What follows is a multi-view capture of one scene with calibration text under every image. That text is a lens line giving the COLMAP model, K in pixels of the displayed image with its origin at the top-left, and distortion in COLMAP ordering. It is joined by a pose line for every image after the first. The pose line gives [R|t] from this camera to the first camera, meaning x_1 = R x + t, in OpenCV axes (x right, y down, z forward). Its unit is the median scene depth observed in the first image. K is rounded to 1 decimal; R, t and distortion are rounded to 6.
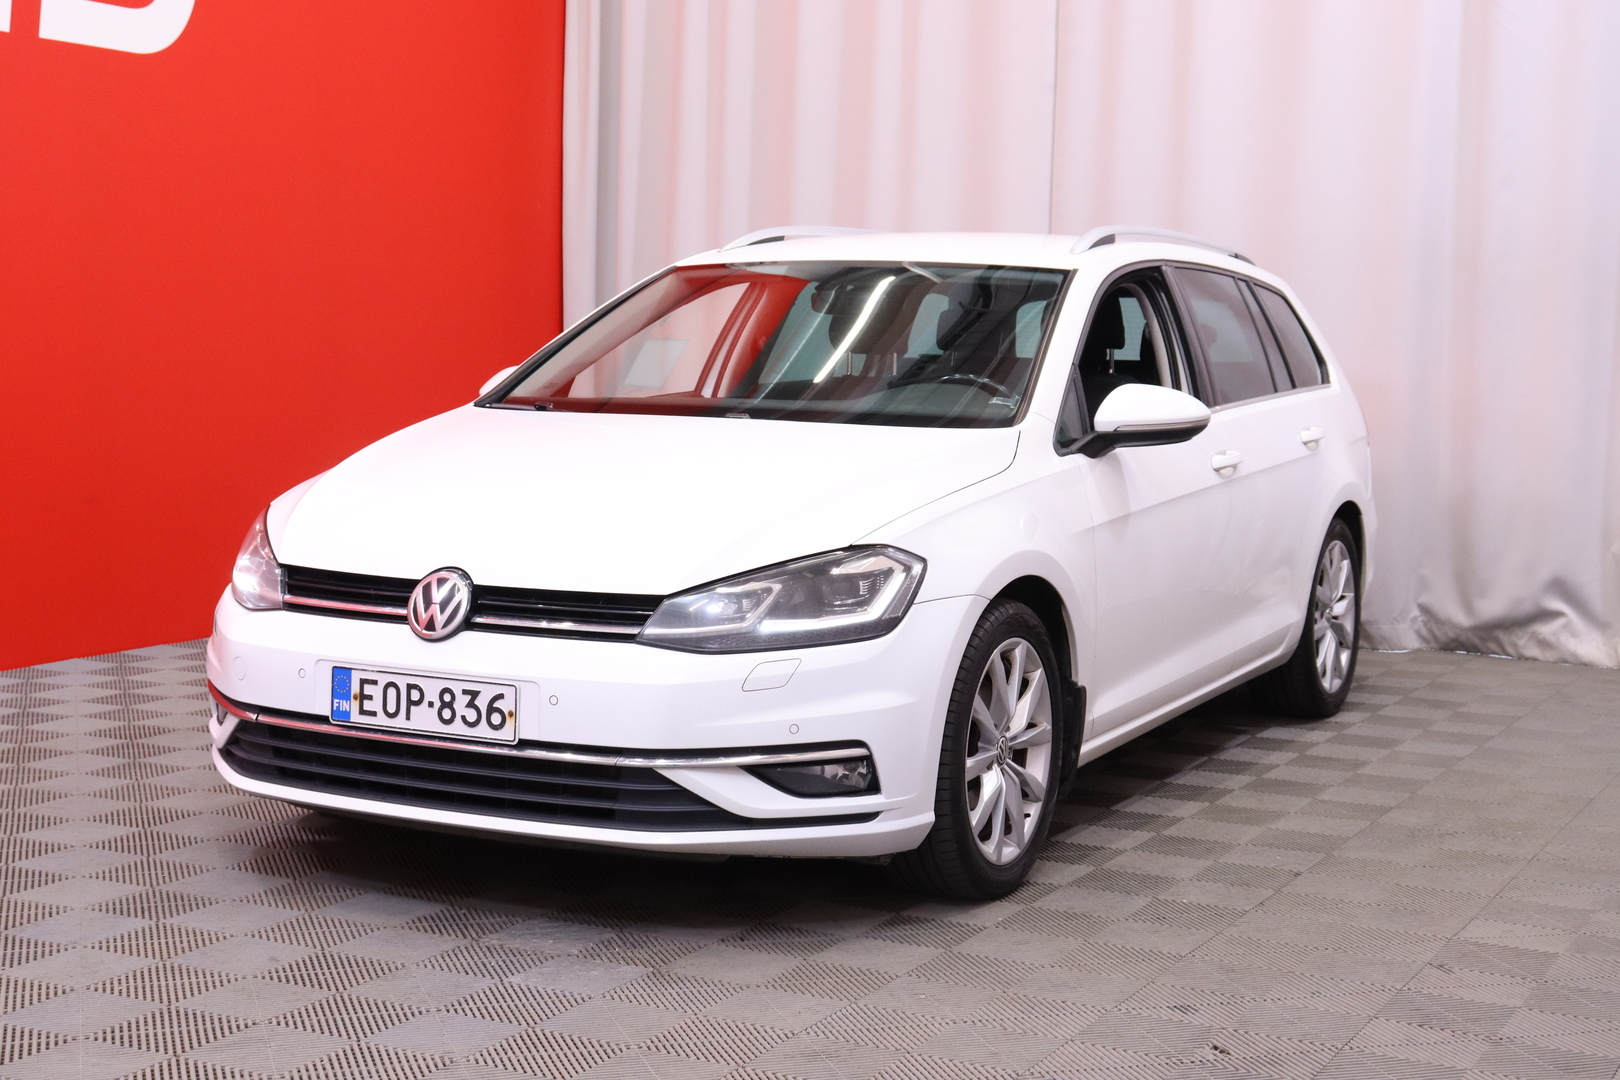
lens RADIAL K [[2415.7, 0, 795.9], [0, 2415.7, 544.8], [0, 0, 1]] dist [-0.011055, 0.000000]
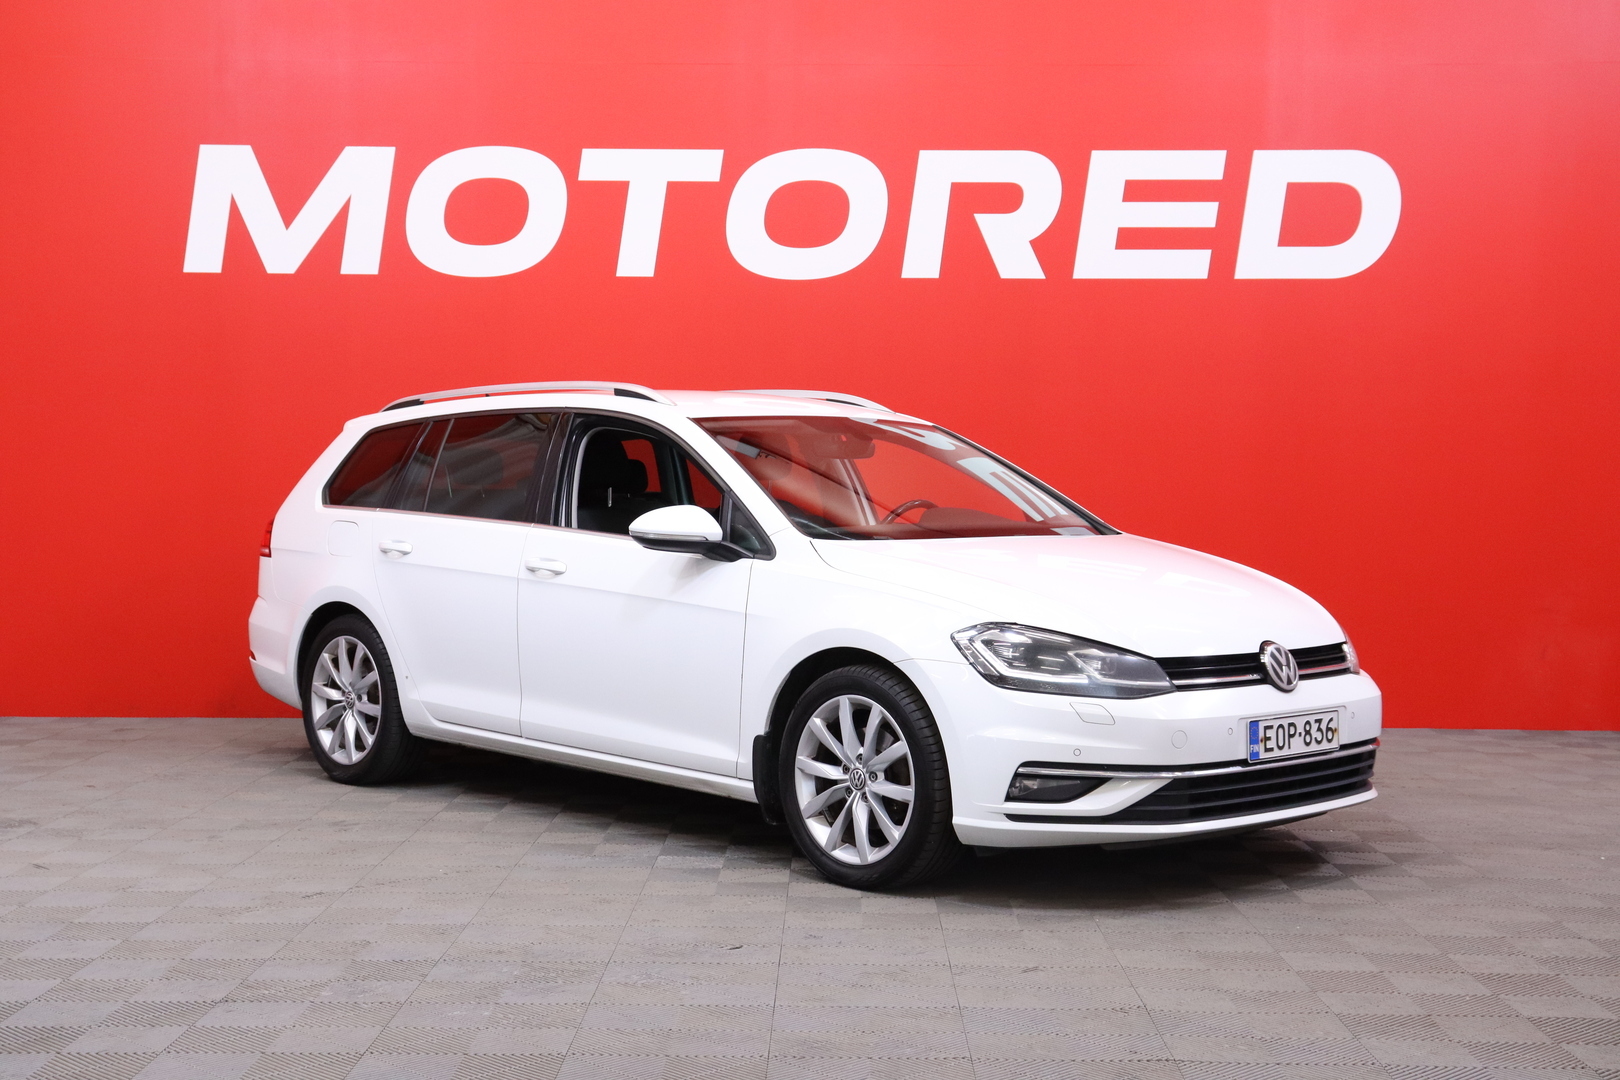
lens RADIAL K [[2308.1, 0, 809.0], [0, 2308.1, 537.9], [0, 0, 1]] dist [-0.061712, 0.000000]
pose [[0.315519, -0.044657, 0.947868, -1.539147], [0.089569, 0.995834, 0.017102, -0.100302], [-0.944682, 0.079503, 0.318205, 0.831109]]
